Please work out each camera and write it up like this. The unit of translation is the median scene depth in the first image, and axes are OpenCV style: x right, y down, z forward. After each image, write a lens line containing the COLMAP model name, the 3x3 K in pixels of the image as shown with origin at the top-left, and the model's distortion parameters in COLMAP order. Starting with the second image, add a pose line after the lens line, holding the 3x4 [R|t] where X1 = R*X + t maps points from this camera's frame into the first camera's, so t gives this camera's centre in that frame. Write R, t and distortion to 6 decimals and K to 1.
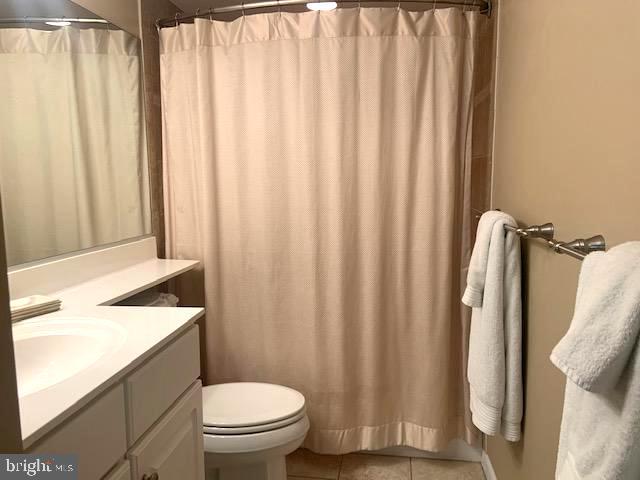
lens RADIAL K [[488.7, 0, 313.2], [0, 488.7, 237.3], [0, 0, 1]] dist [0.156036, -0.171208]
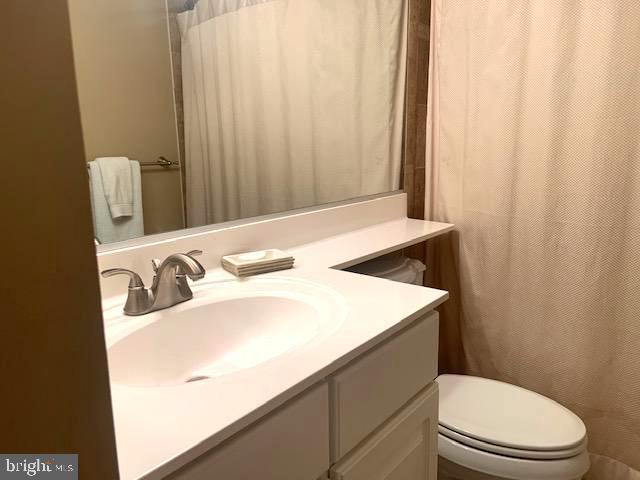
lens RADIAL K [[488.7, 0, 313.2], [0, 488.7, 237.3], [0, 0, 1]] dist [0.156036, -0.171208]
pose [[0.859742, 0.106647, -0.499471, -0.027344], [-0.059091, 0.992159, 0.110132, -0.012621], [0.507299, -0.065171, 0.859302, 0.239253]]
